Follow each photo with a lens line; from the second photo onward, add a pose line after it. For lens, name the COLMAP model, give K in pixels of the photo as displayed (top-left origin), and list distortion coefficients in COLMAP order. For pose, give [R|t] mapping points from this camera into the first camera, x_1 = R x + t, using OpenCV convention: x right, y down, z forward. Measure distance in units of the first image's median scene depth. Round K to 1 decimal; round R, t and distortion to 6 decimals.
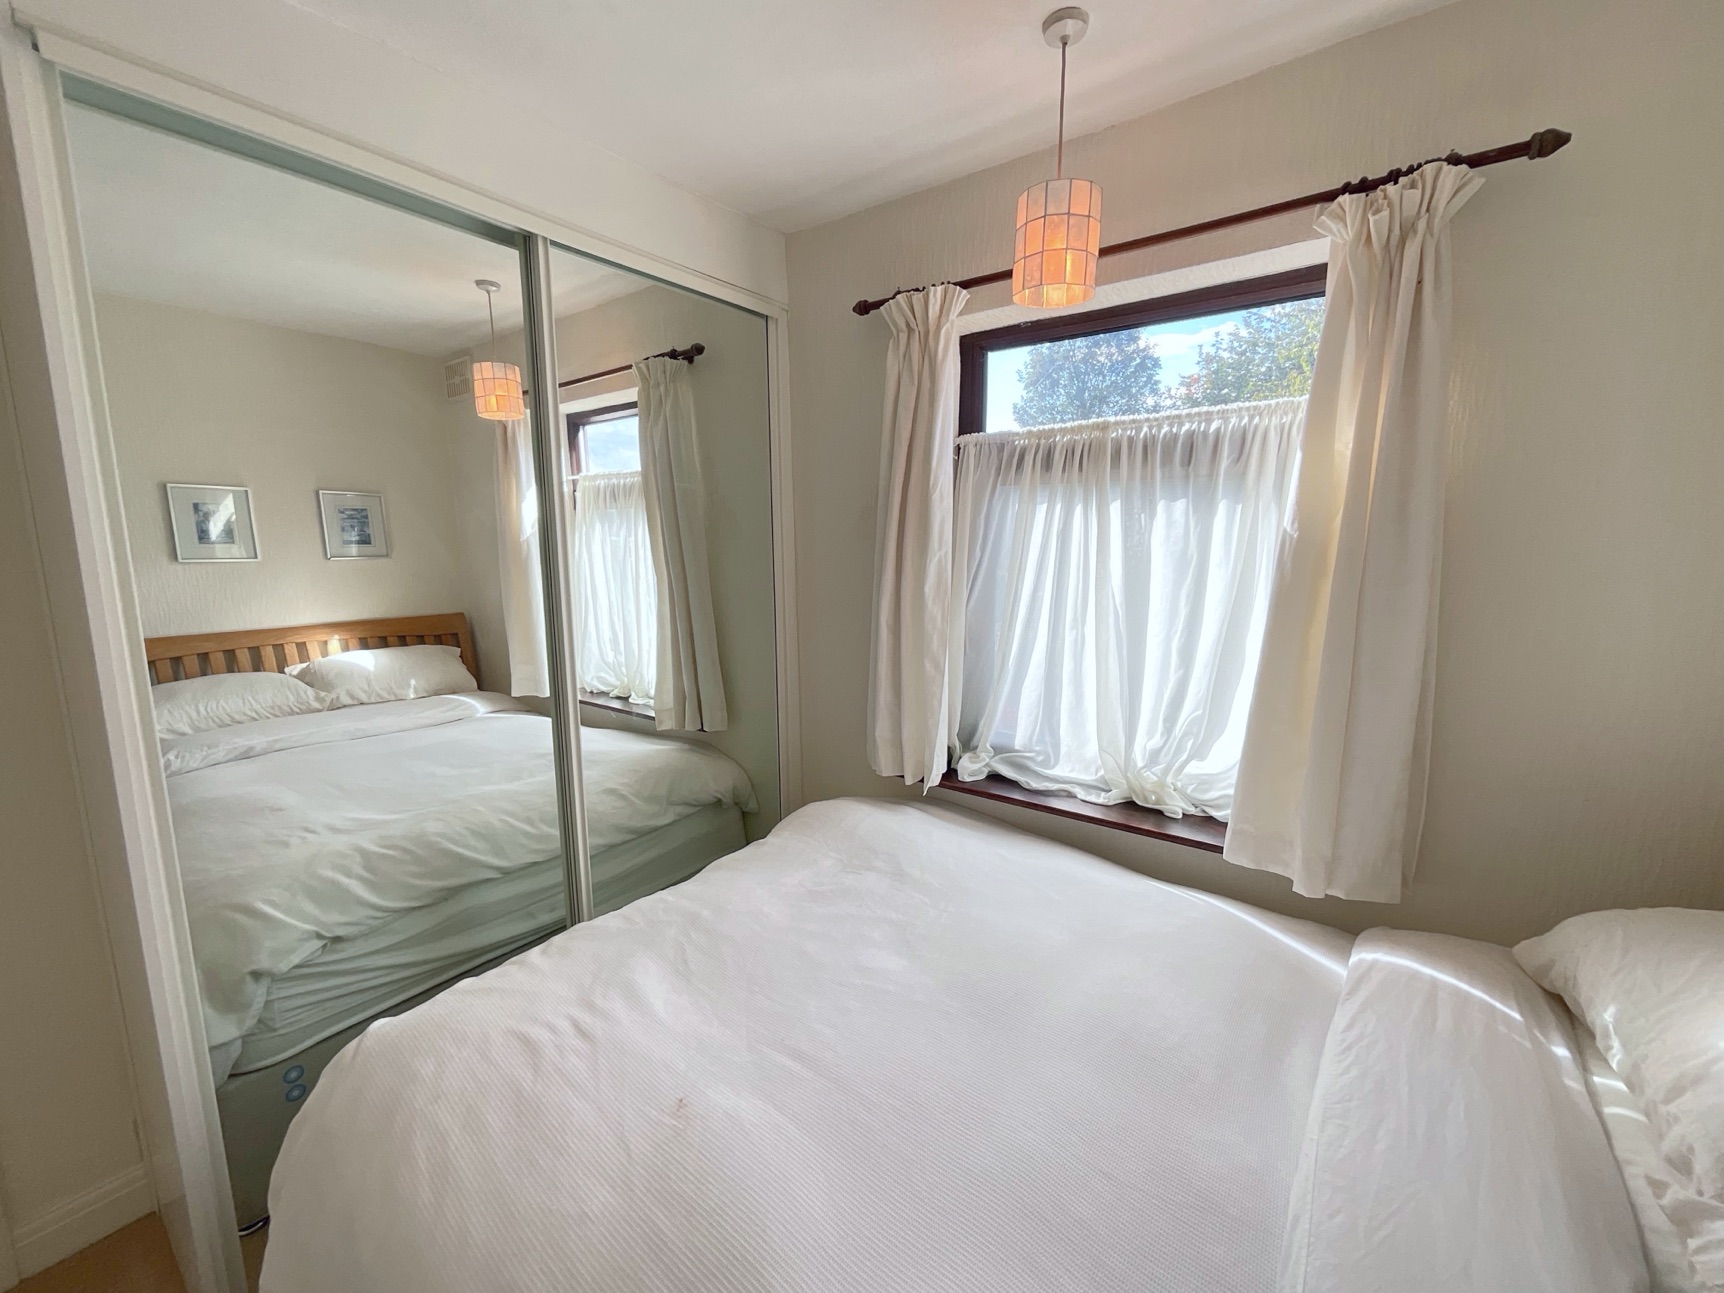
lens RADIAL K [[694.1, 0, 860.4], [0, 694.1, 647.2], [0, 0, 1]] dist [-0.007614, 0.001710]
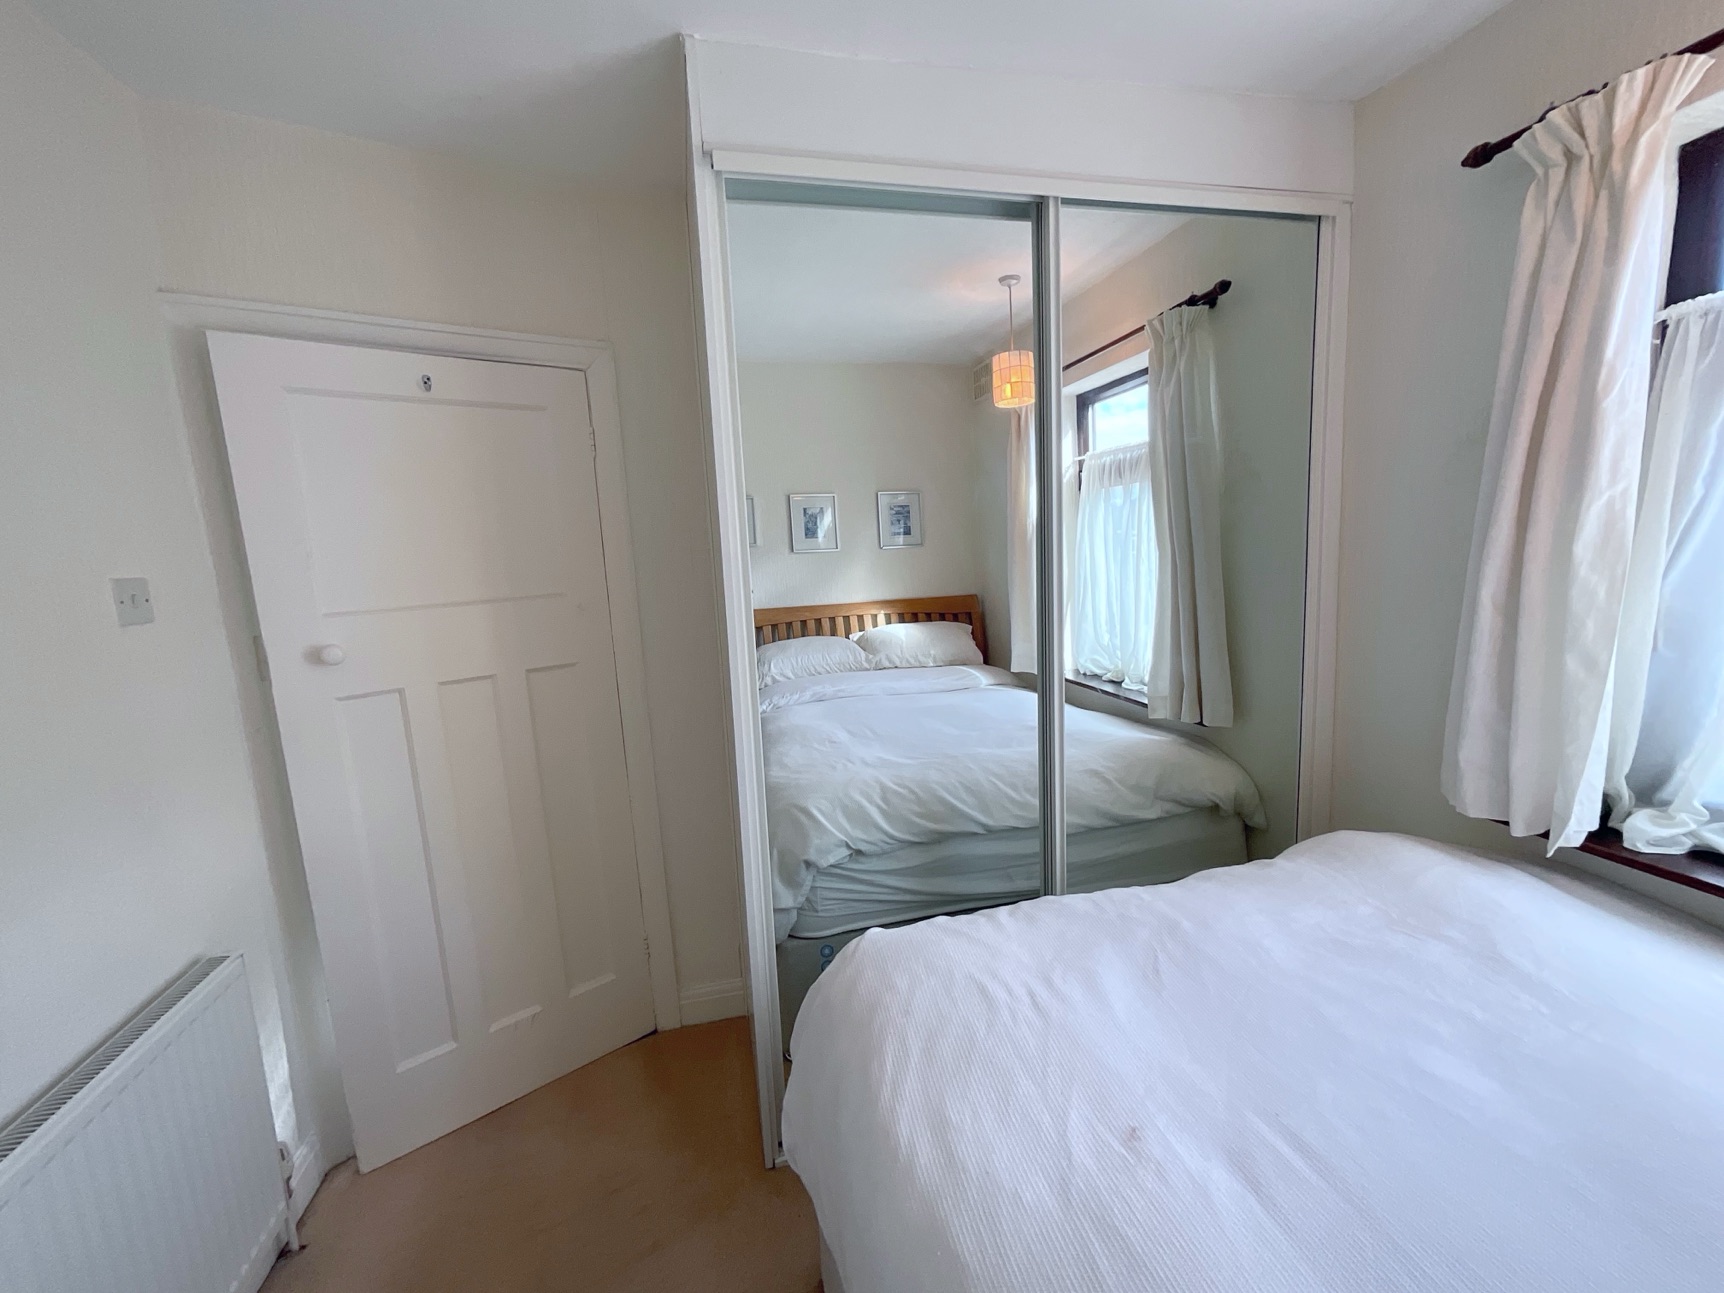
lens RADIAL K [[694.1, 0, 861.3], [0, 694.1, 645.0], [0, 0, 1]] dist [-0.007614, 0.001710]
pose [[0.767220, 0.055527, -0.638976, -0.003154], [-0.052254, 0.998345, 0.024015, 0.029323], [0.639252, 0.014965, 0.768852, 0.060926]]
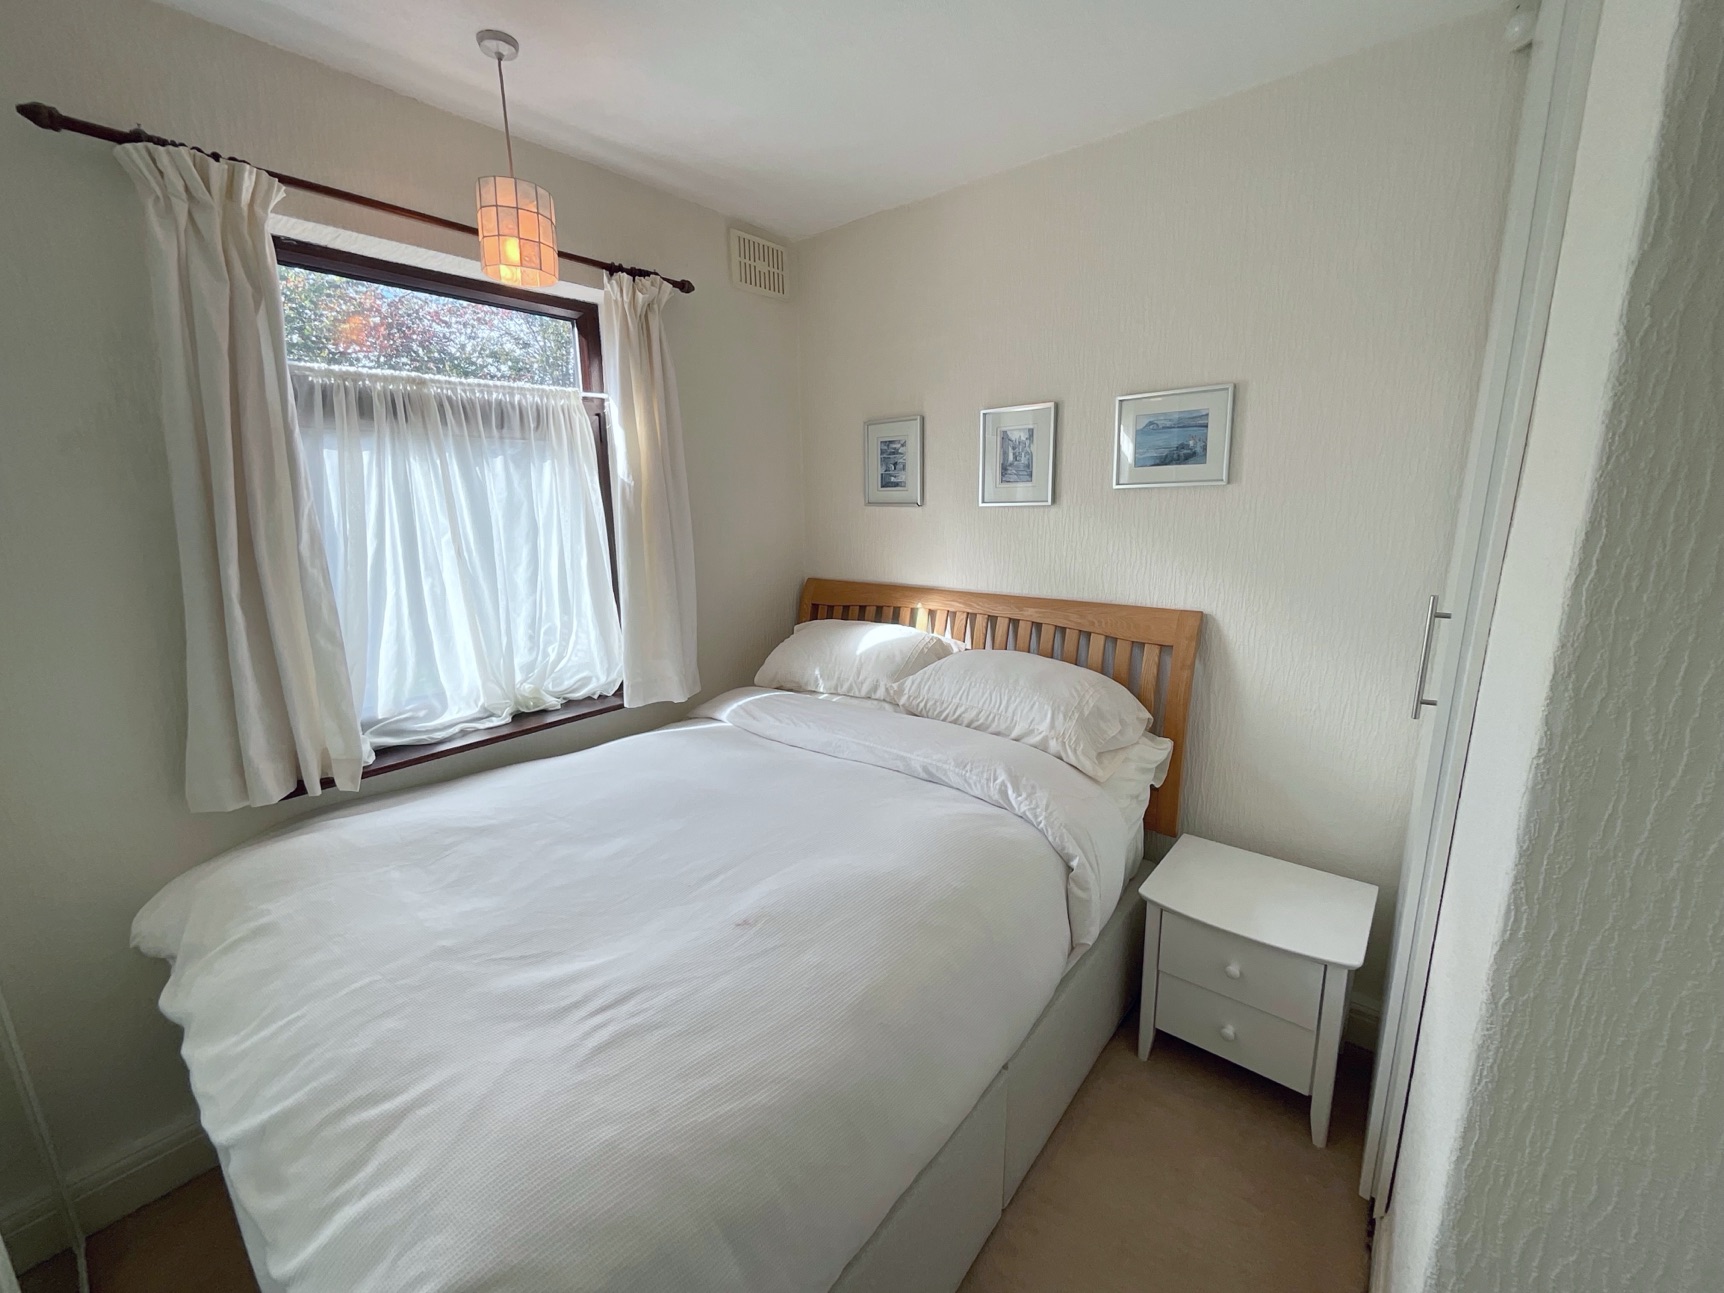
lens RADIAL K [[694.1, 0, 851.0], [0, 694.1, 650.5], [0, 0, 1]] dist [-0.007614, 0.001710]
pose [[0.056056, -0.209958, 0.976102, -0.710561], [0.176229, 0.964371, 0.197314, -0.015027], [-0.982752, 0.160956, 0.091059, 0.317831]]
